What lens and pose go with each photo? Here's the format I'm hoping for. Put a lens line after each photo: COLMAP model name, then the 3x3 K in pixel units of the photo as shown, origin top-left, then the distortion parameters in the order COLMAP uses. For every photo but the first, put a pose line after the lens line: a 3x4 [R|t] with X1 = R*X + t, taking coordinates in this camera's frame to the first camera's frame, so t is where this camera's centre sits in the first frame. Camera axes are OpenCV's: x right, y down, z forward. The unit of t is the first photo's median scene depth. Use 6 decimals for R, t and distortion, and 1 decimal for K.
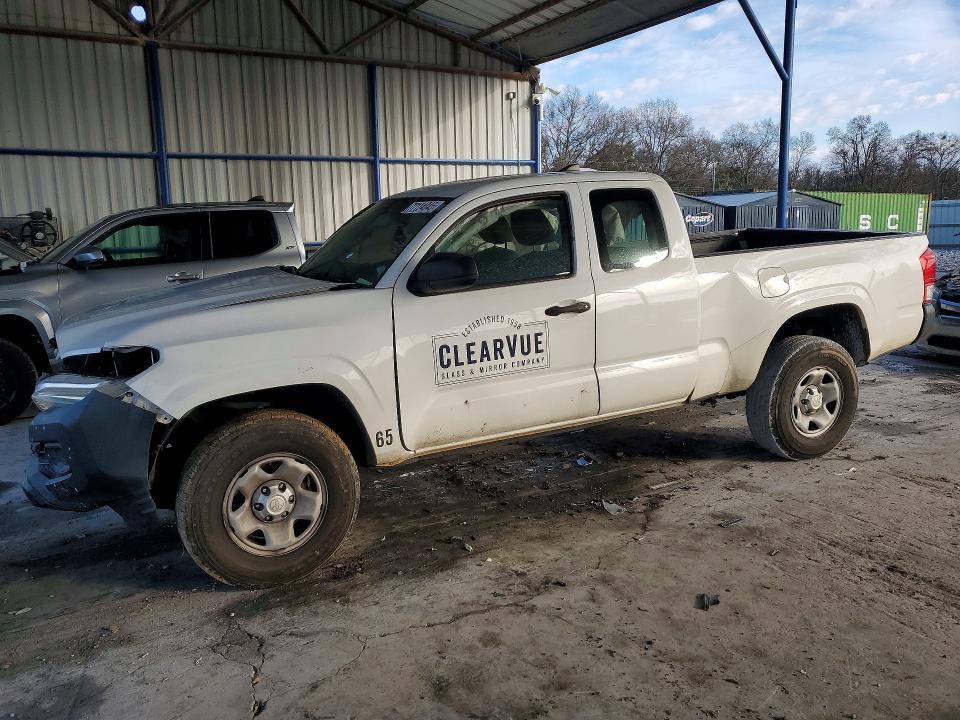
lens RADIAL K [[726.6, 0, 472.3], [0, 726.6, 354.8], [0, 0, 1]] dist [0.012004, 0.007838]
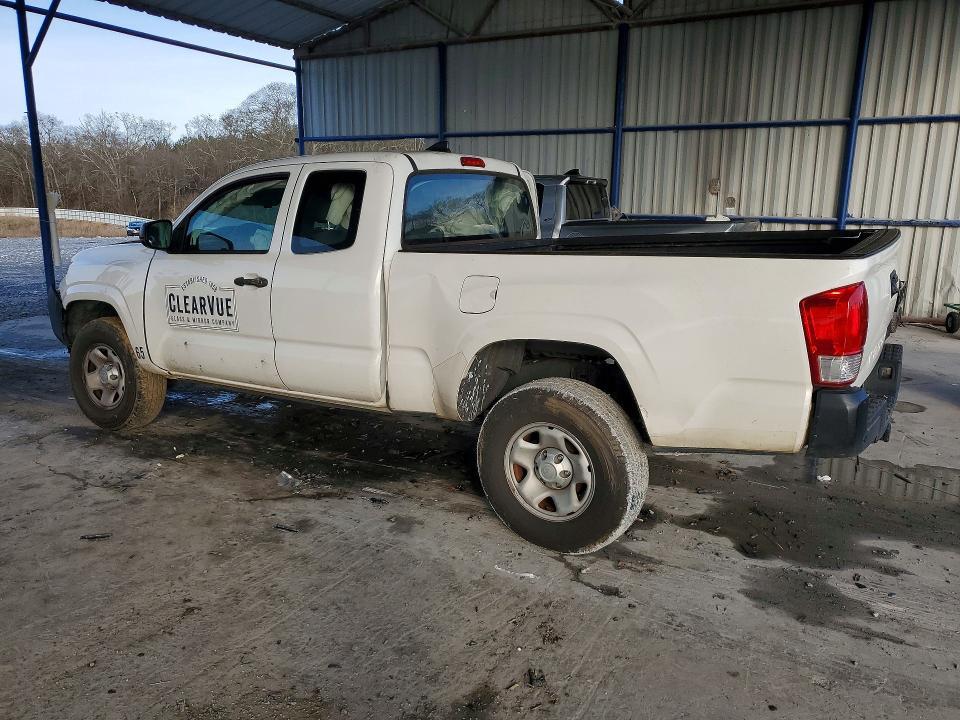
lens RADIAL K [[726.6, 0, 473.6], [0, 726.6, 363.1], [0, 0, 1]] dist [0.012004, 0.007838]
pose [[0.545048, 0.218992, -0.809299, 1.229717], [-0.173639, 0.973841, 0.146574, -0.163480], [0.820227, 0.060636, 0.568815, 0.661499]]
